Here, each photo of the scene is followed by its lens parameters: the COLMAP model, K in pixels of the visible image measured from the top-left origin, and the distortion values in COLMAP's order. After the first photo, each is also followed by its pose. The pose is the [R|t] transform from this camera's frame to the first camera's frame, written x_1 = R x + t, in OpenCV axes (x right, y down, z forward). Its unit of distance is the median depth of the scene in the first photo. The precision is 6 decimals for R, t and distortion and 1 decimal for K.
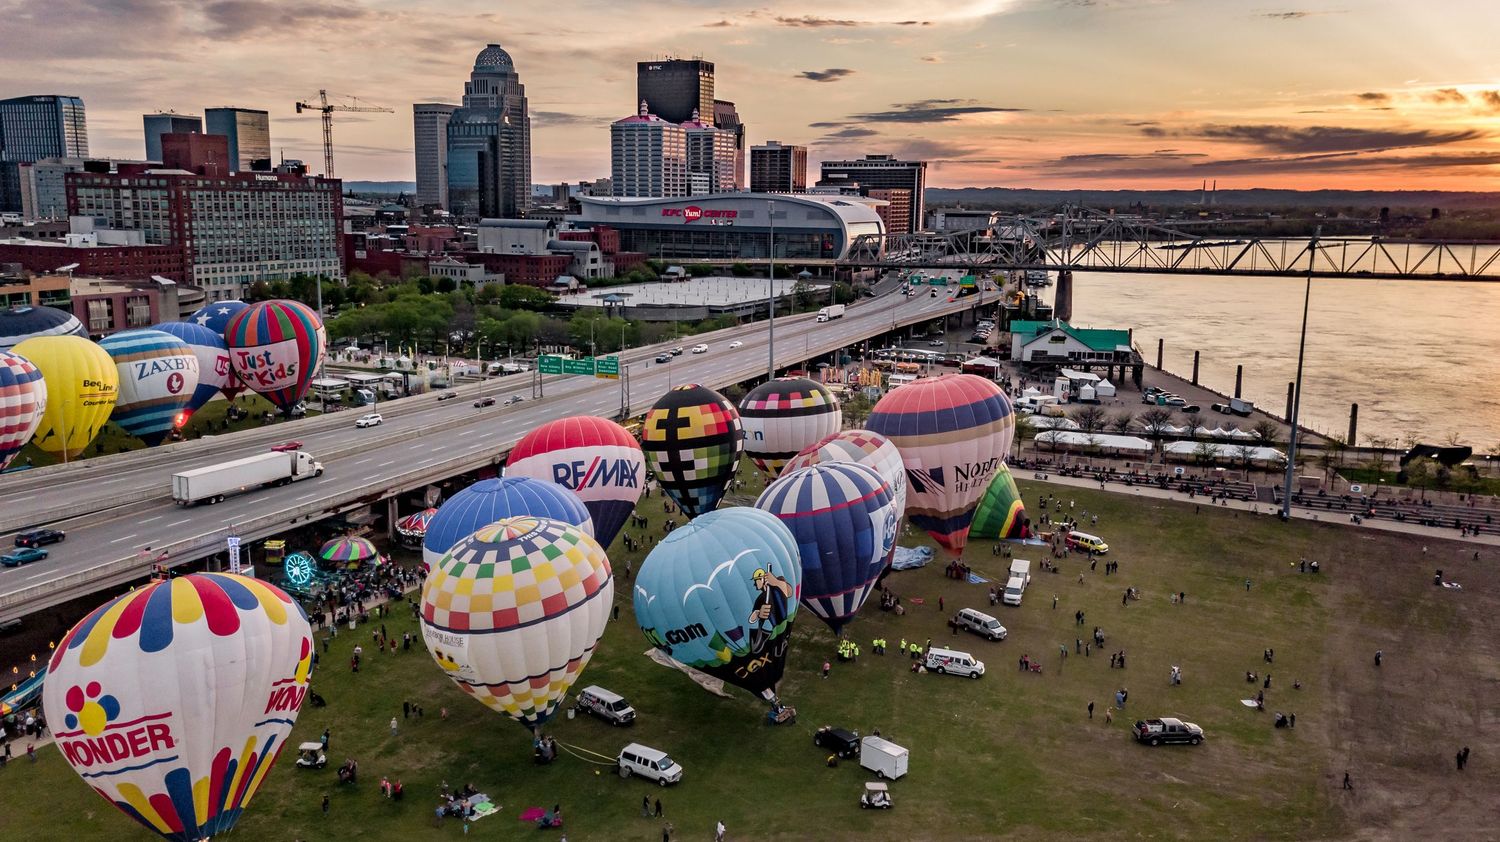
lens RADIAL K [[1212.8, 0, 750.0], [0, 1212.8, 421.0], [0, 0, 1]] dist [0.025757, 0.010027]
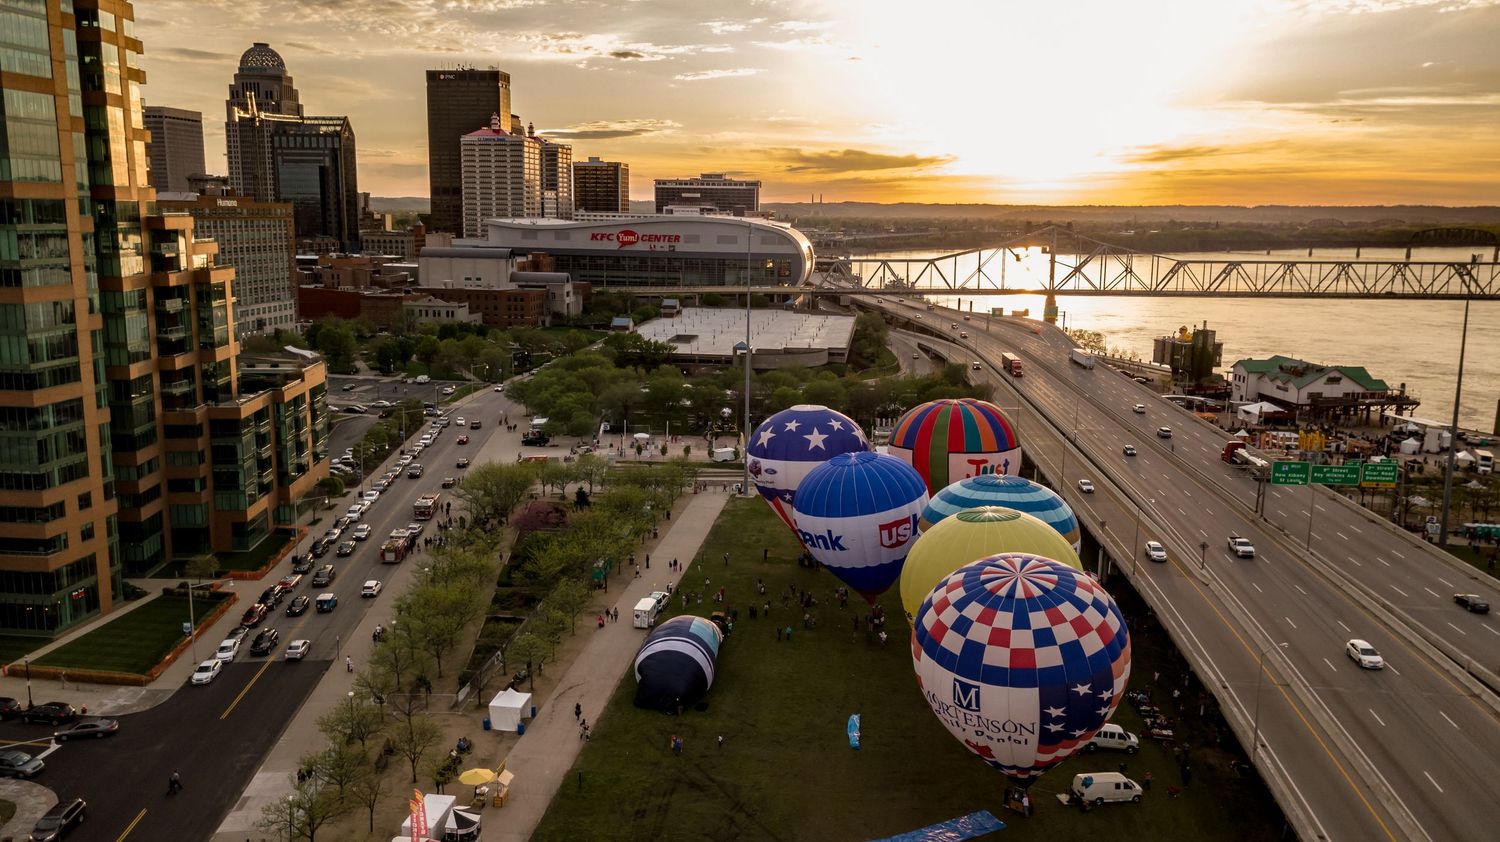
lens RADIAL K [[1150.8, 0, 750.0], [0, 1150.8, 421.0], [0, 0, 1]] dist [0.013399, 0.003722]
pose [[0.948495, -0.056086, 0.311788, -0.264243], [0.055696, 0.998396, 0.010162, -0.039132], [-0.311858, 0.007726, 0.950097, 0.152529]]
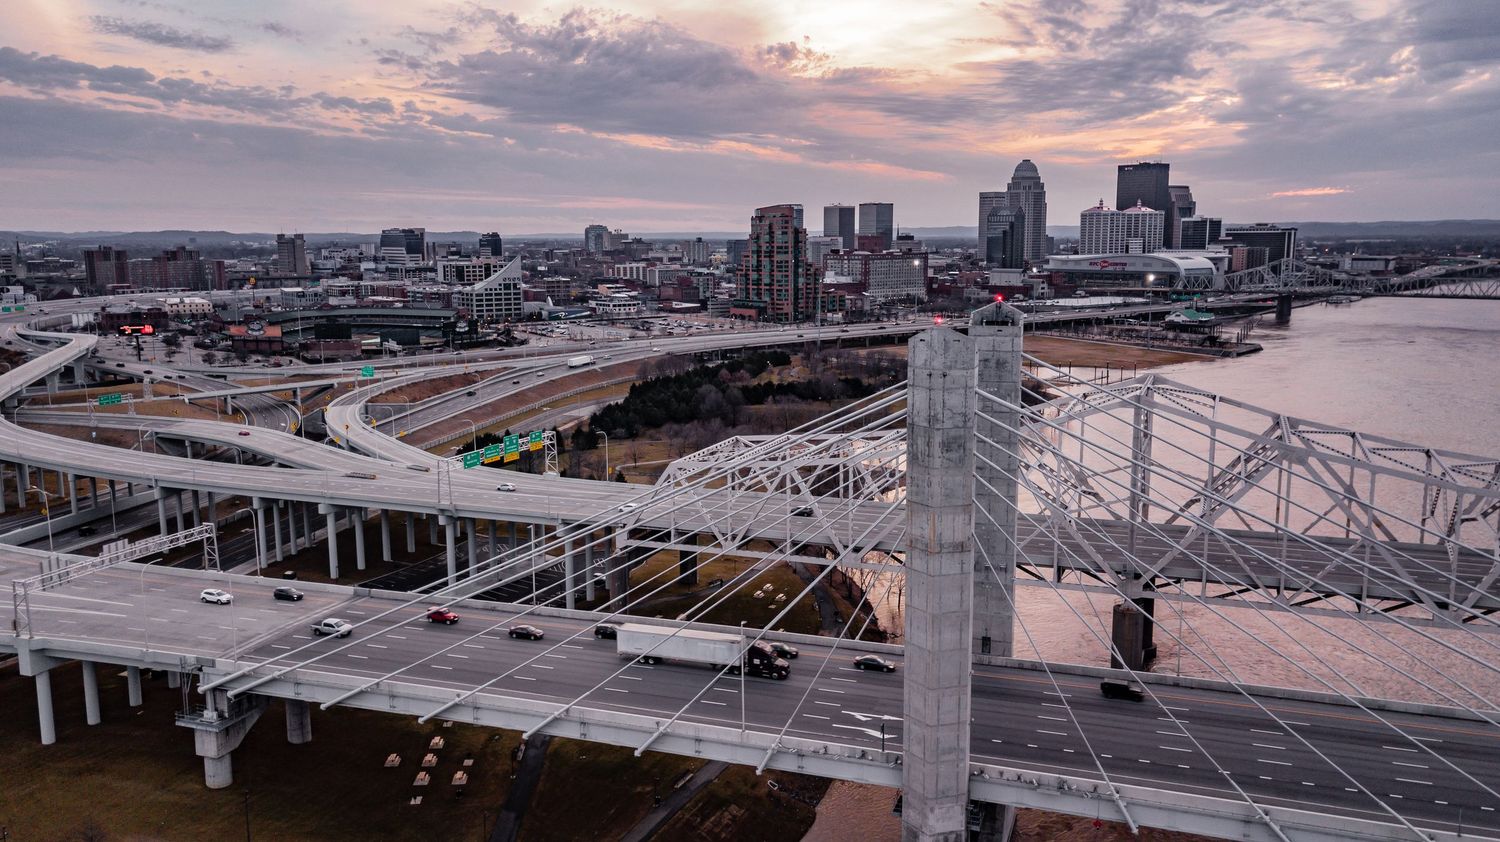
lens RADIAL K [[1150.8, 0, 750.0], [0, 1150.8, 421.0], [0, 0, 1]] dist [0.013399, 0.003722]
pose [[0.886884, 0.052788, -0.458967, 0.334104], [-0.063782, 0.997928, -0.008473, 0.138655], [0.457569, 0.036788, 0.888413, -0.943293]]
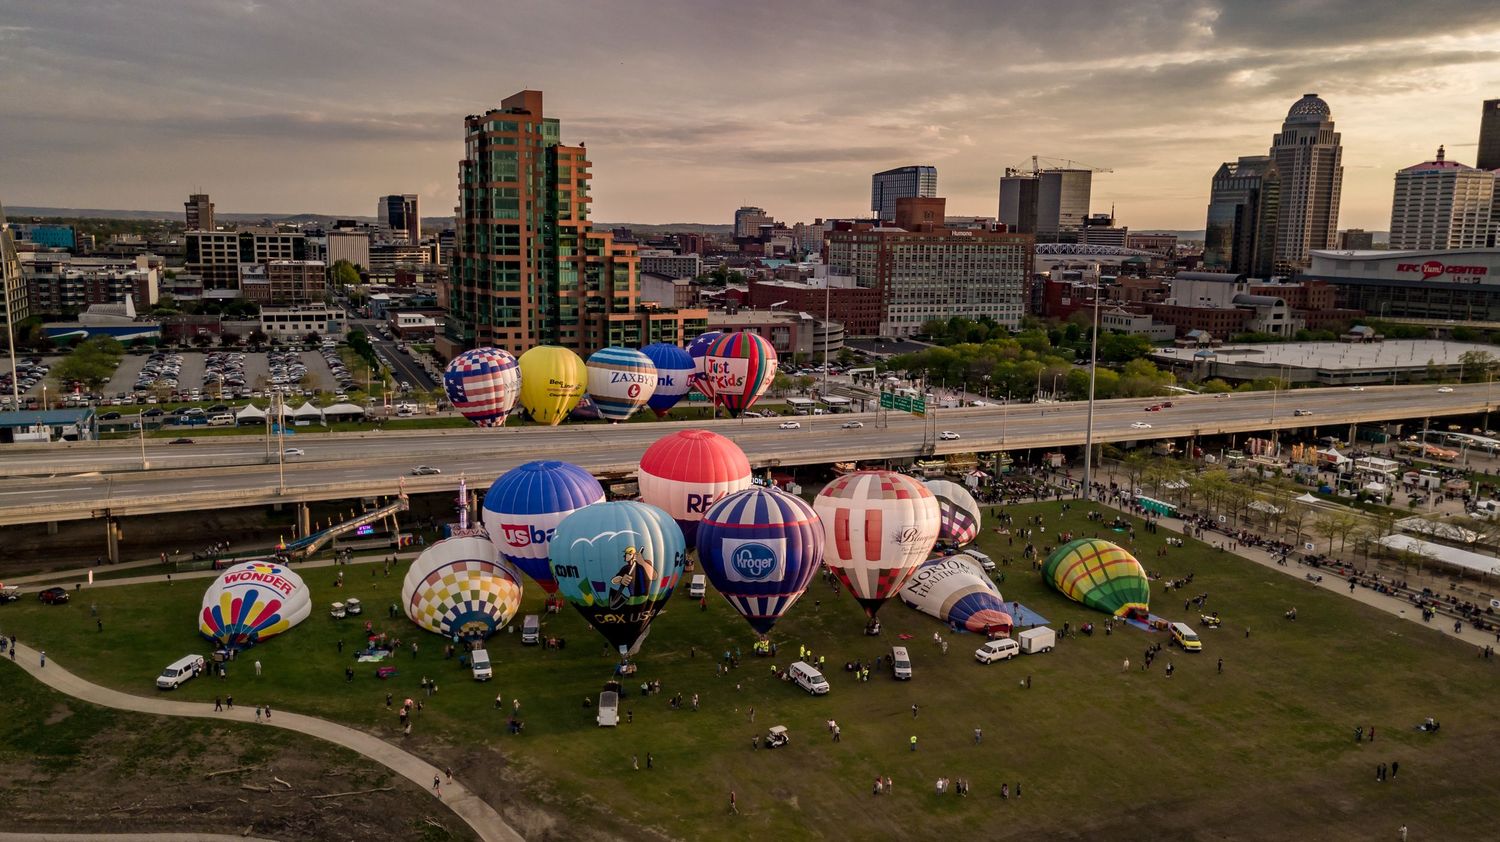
lens RADIAL K [[1155.7, 0, 750.0], [0, 1155.7, 421.0], [0, 0, 1]] dist [0.026925, -0.007241]
pose [[0.745020, 0.105966, -0.658571, 0.171962], [-0.127631, 0.991705, 0.015183, -0.009366], [0.654717, 0.072742, 0.752365, 0.032937]]
